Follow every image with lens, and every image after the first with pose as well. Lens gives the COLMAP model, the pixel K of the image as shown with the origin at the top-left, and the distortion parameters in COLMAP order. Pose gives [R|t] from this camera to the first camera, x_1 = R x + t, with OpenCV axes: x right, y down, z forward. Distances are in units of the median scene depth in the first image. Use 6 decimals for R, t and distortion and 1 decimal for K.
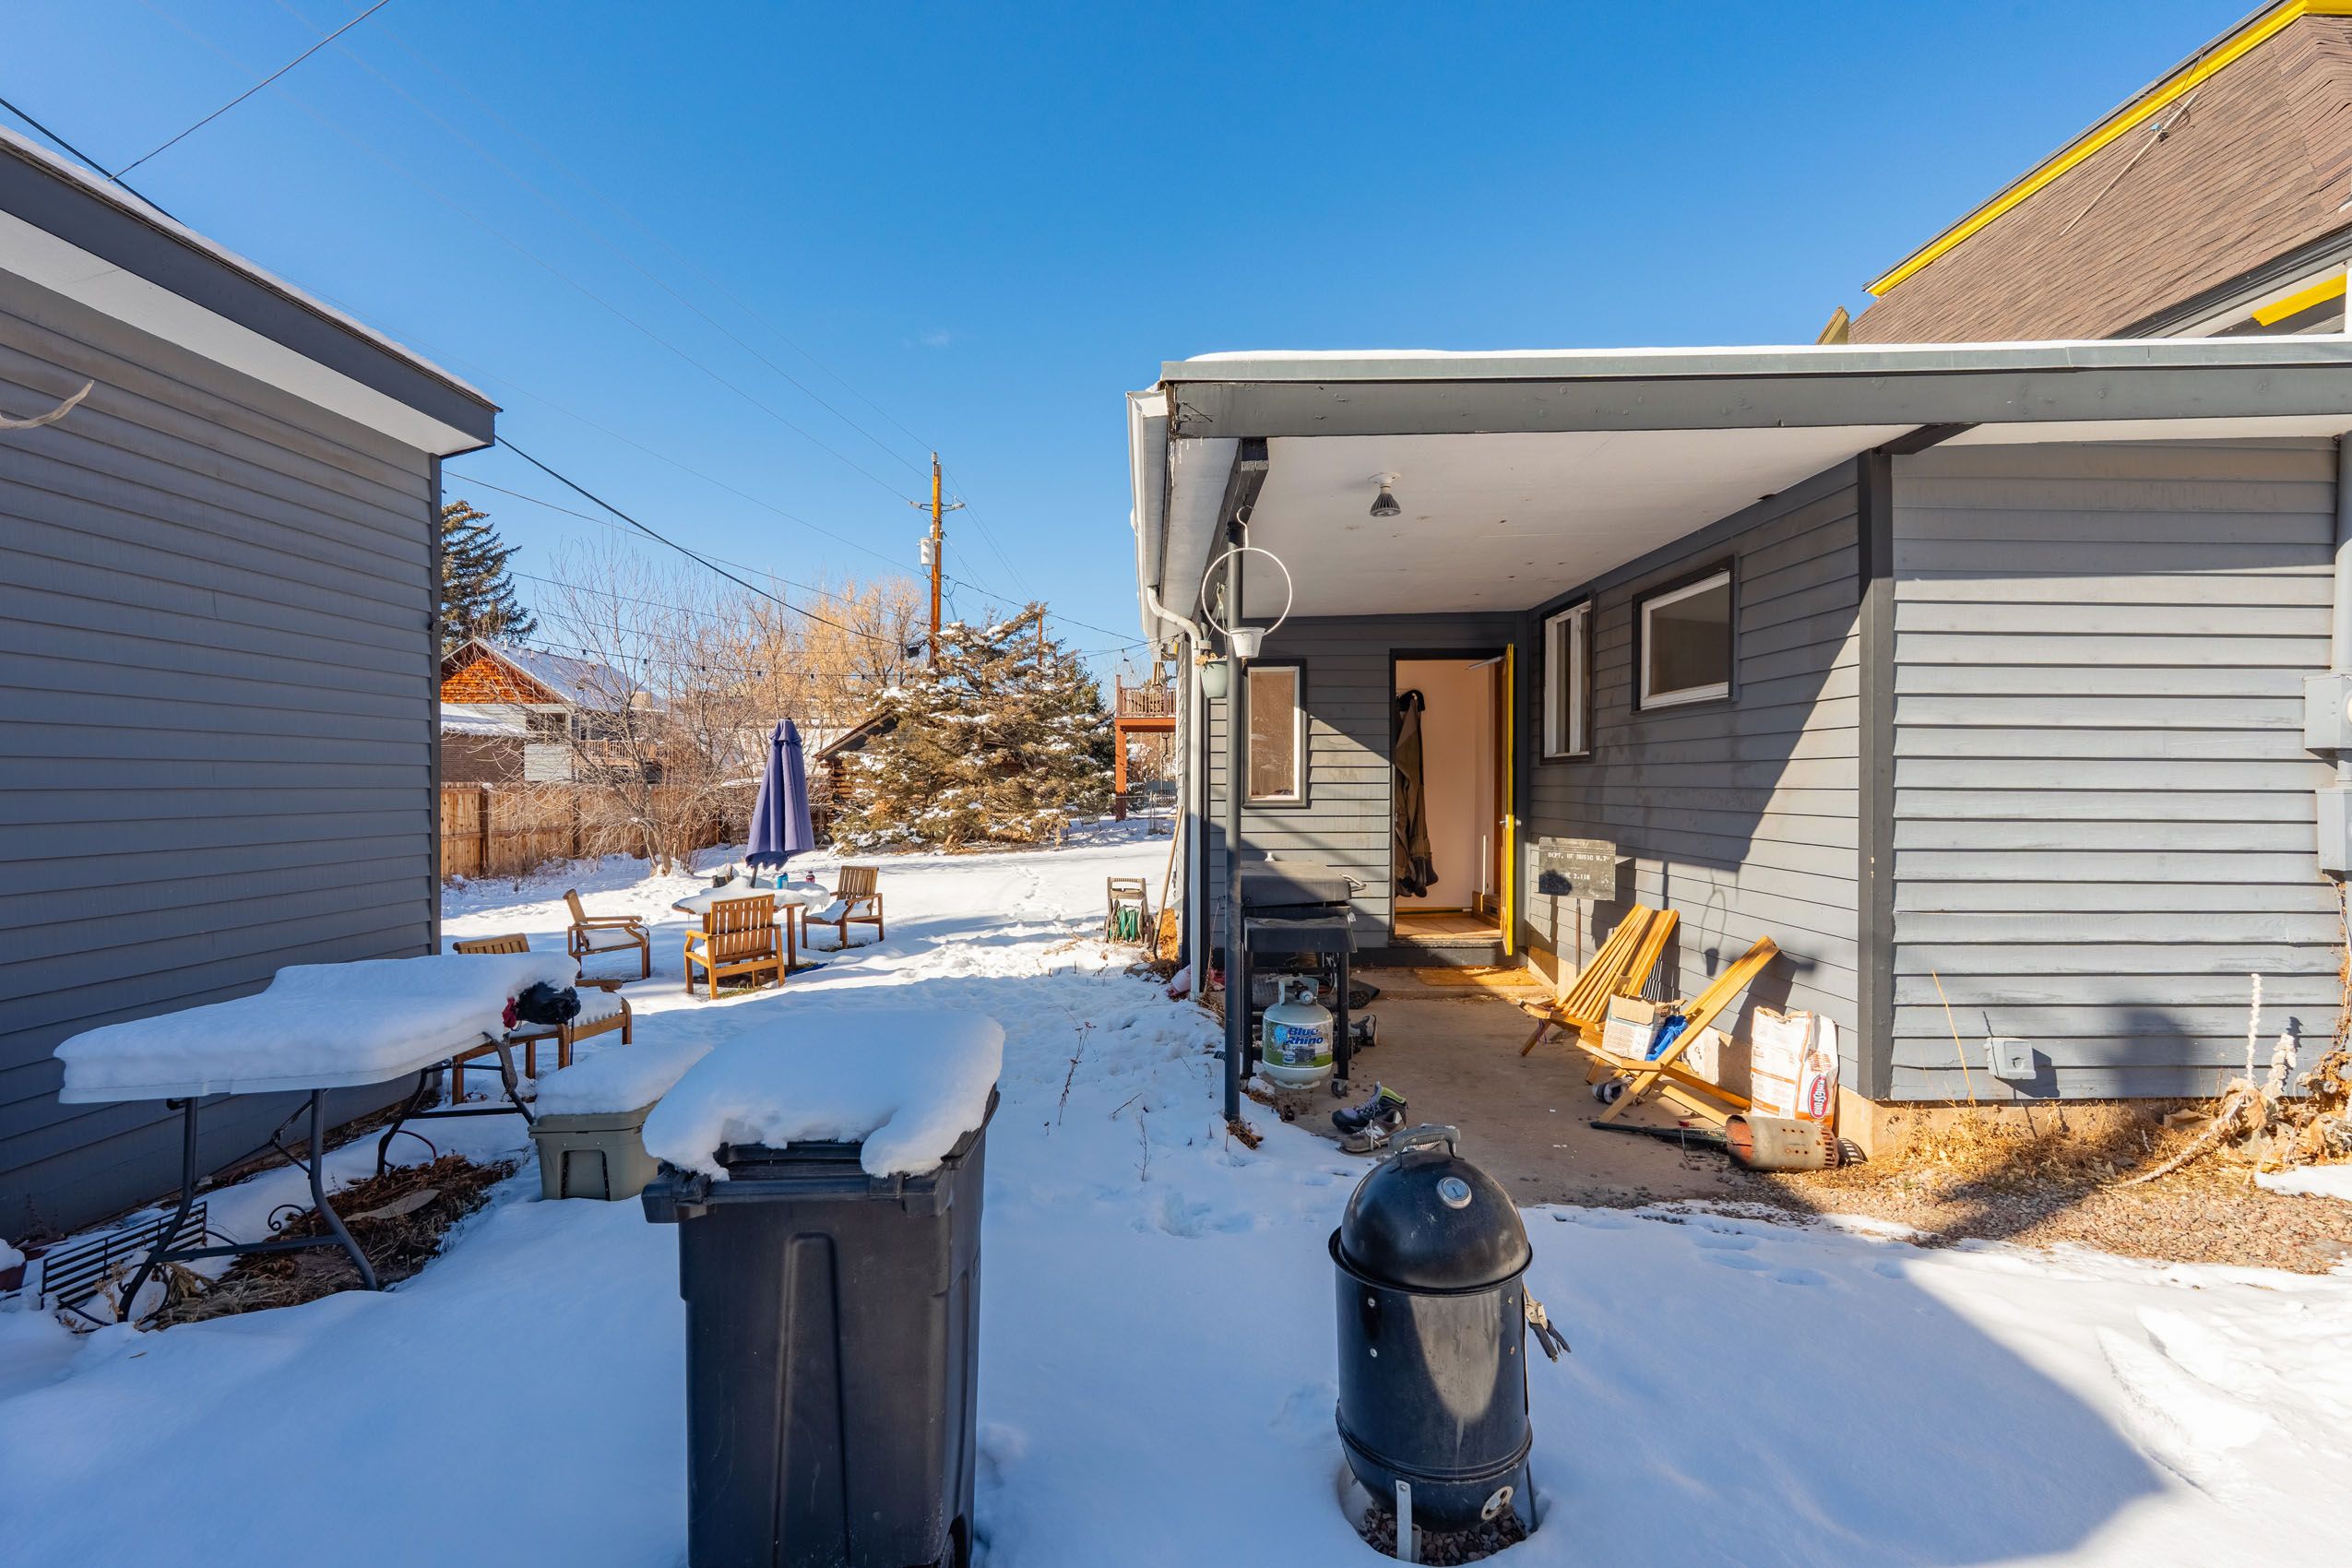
lens RADIAL K [[1037.6, 0, 1176.0], [0, 1037.6, 784.0], [0, 0, 1]] dist [-0.001099, -0.000160]
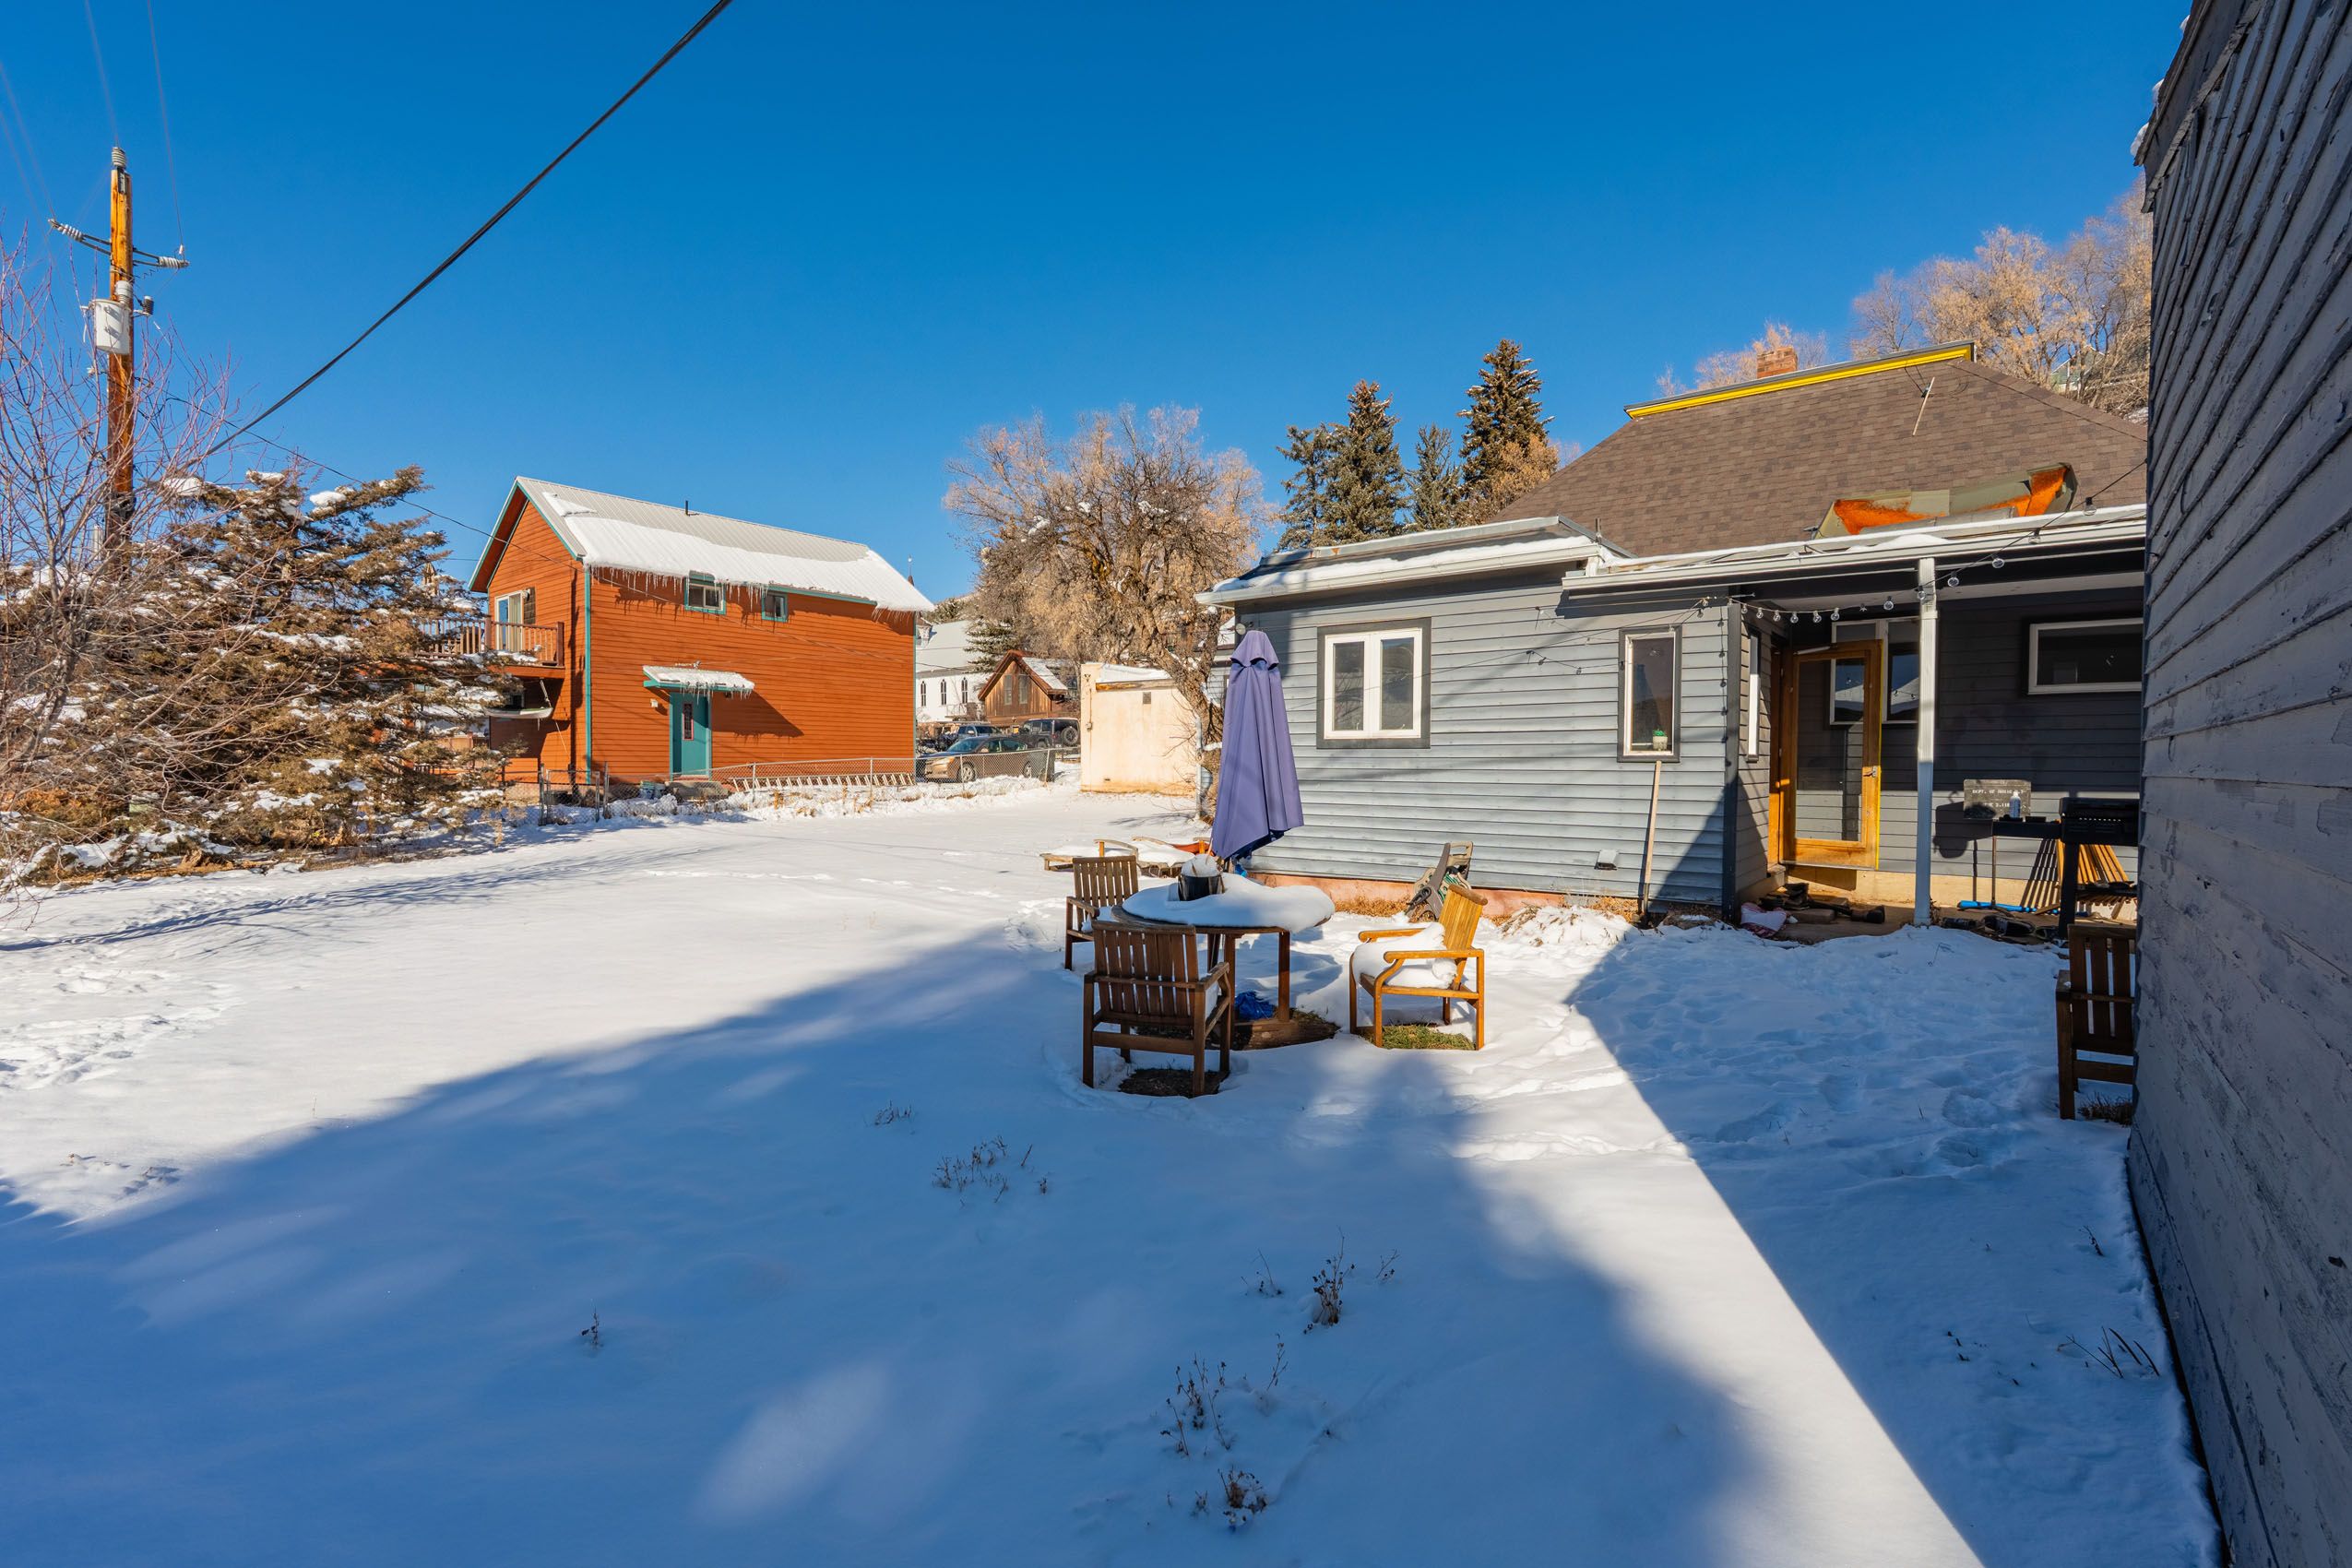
lens RADIAL K [[1037.6, 0, 1176.0], [0, 1037.6, 784.0], [0, 0, 1]] dist [-0.001099, -0.000160]
pose [[0.624057, -0.014366, 0.781247, -1.533512], [-0.000694, 0.999820, 0.018940, 0.033089], [-0.781378, -0.012362, 0.623935, 1.026483]]
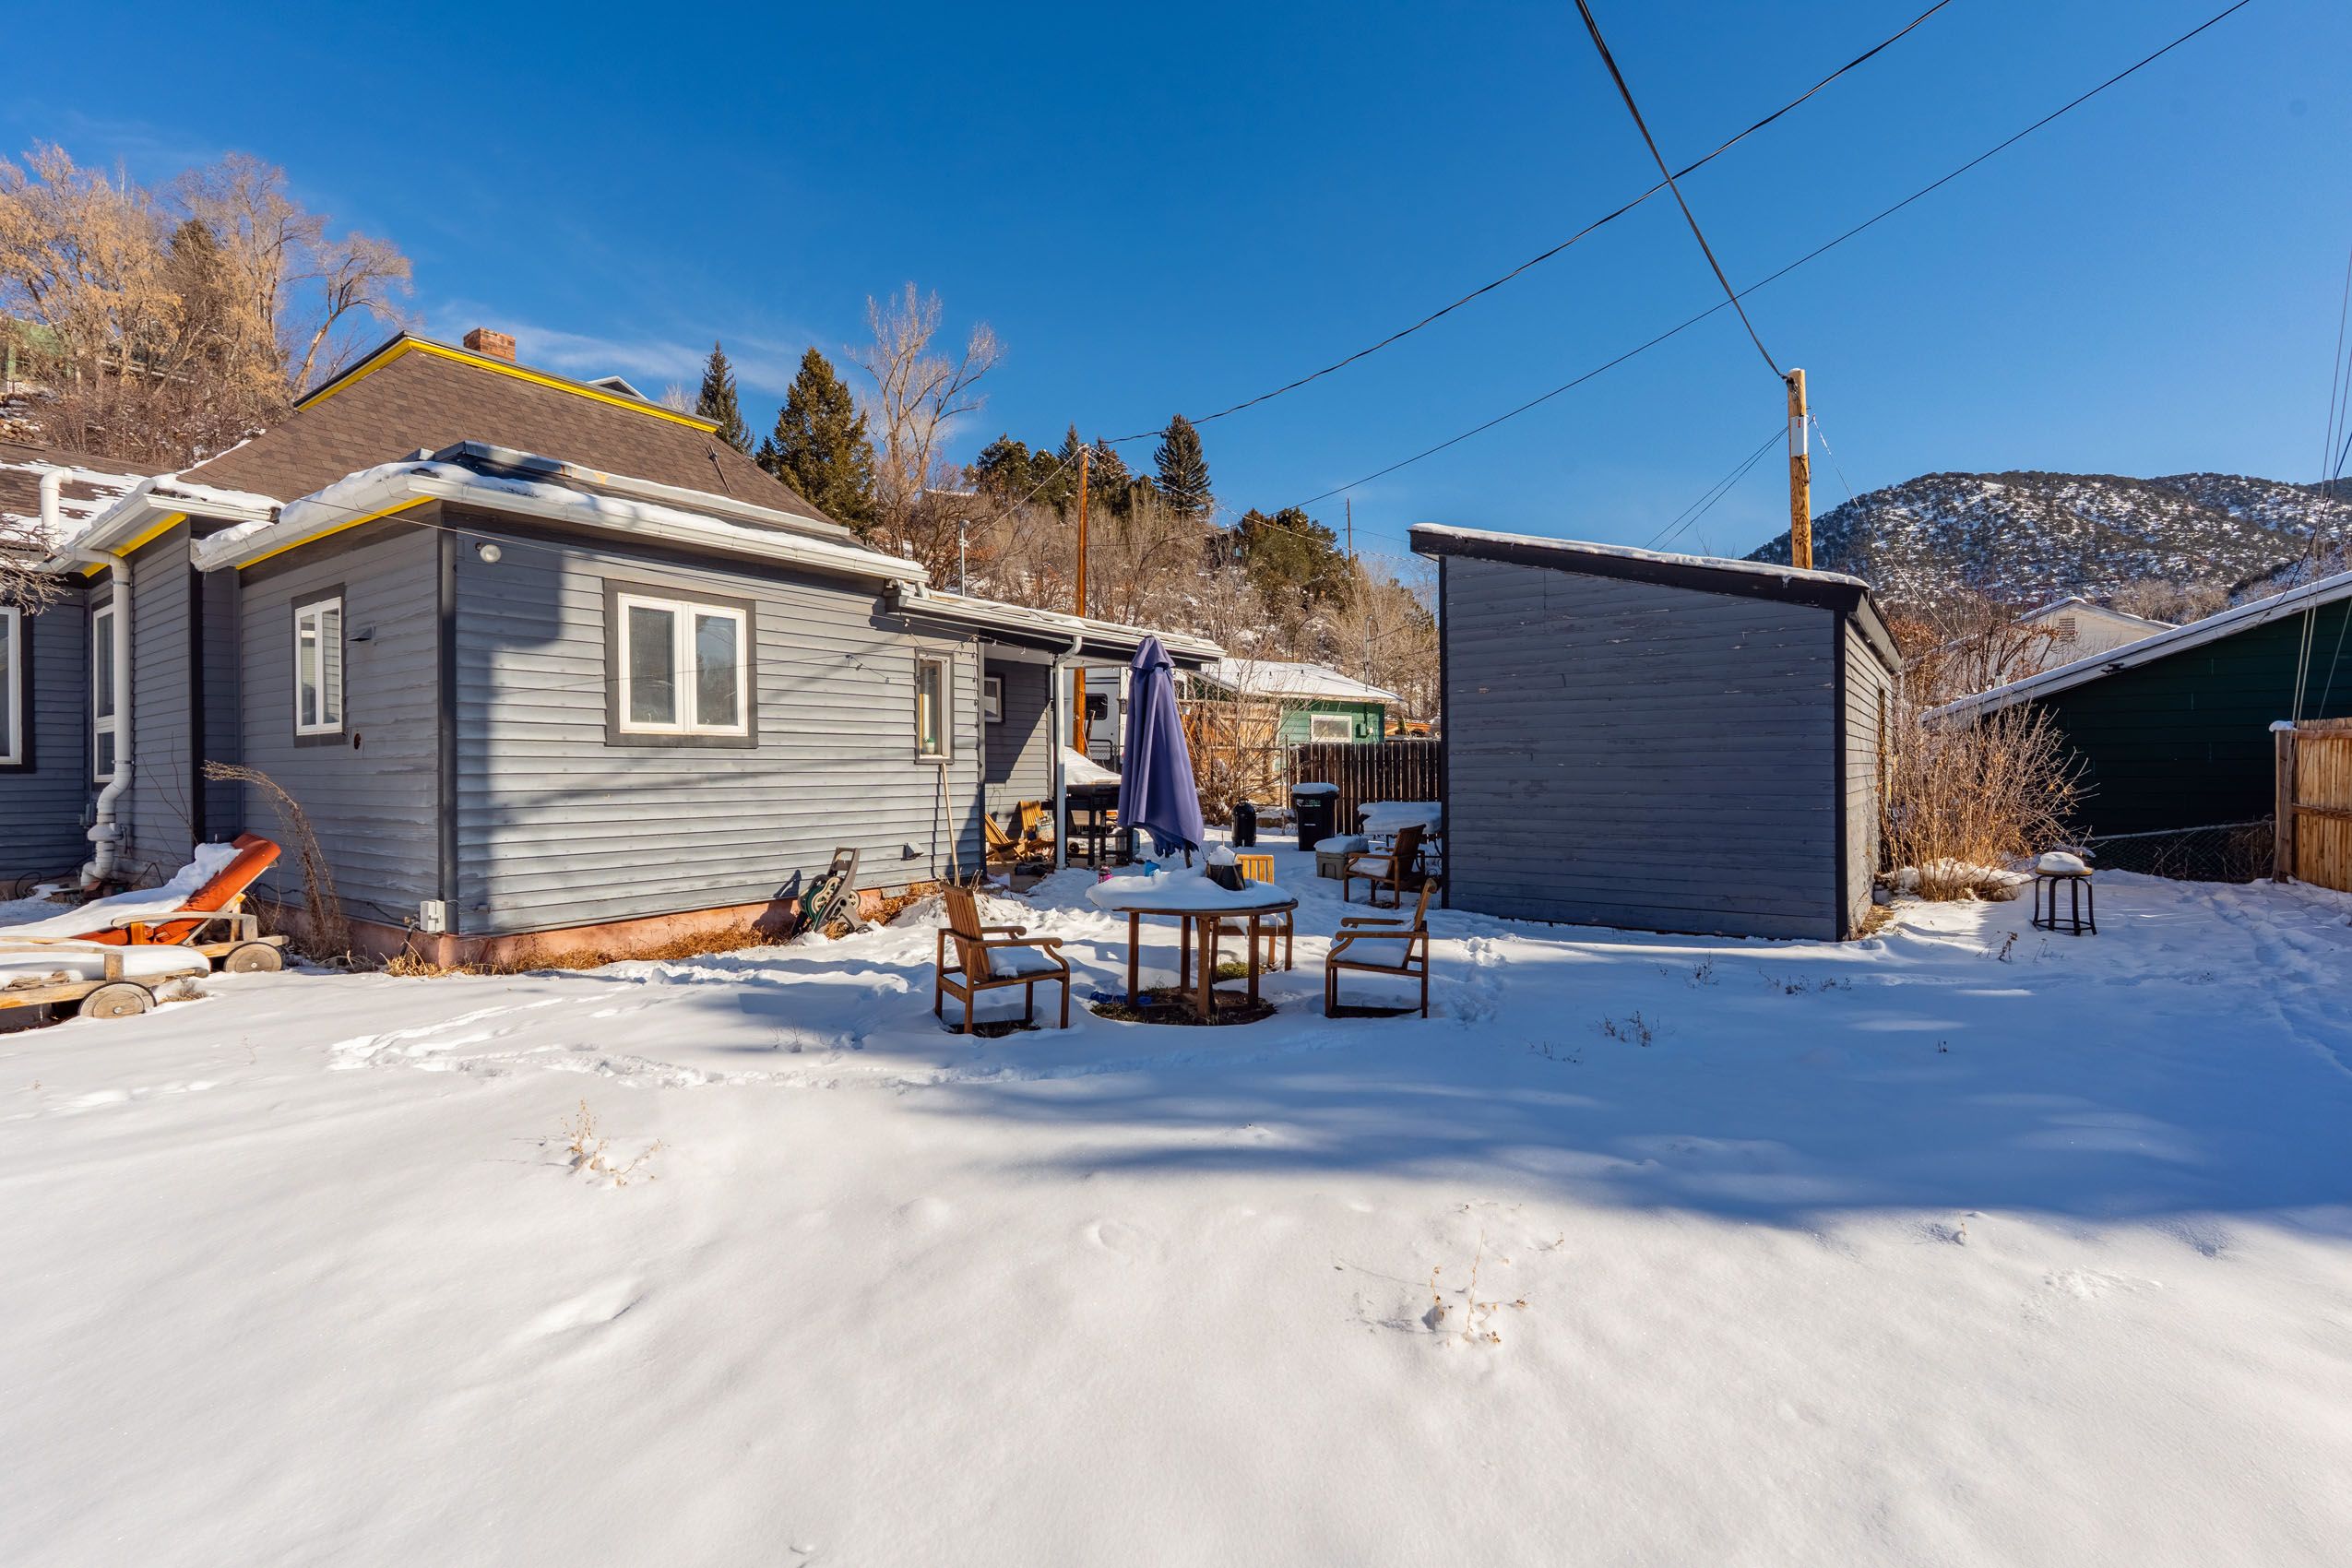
lens RADIAL K [[1058.8, 0, 1186.3], [0, 1058.8, 763.8], [0, 0, 1]] dist [-0.000720, 0.000224]
pose [[-0.813759, 0.006922, 0.581162, -1.341985], [0.006424, 0.999975, -0.002915, 0.036810], [-0.581168, 0.001362, -0.813783, 2.604370]]
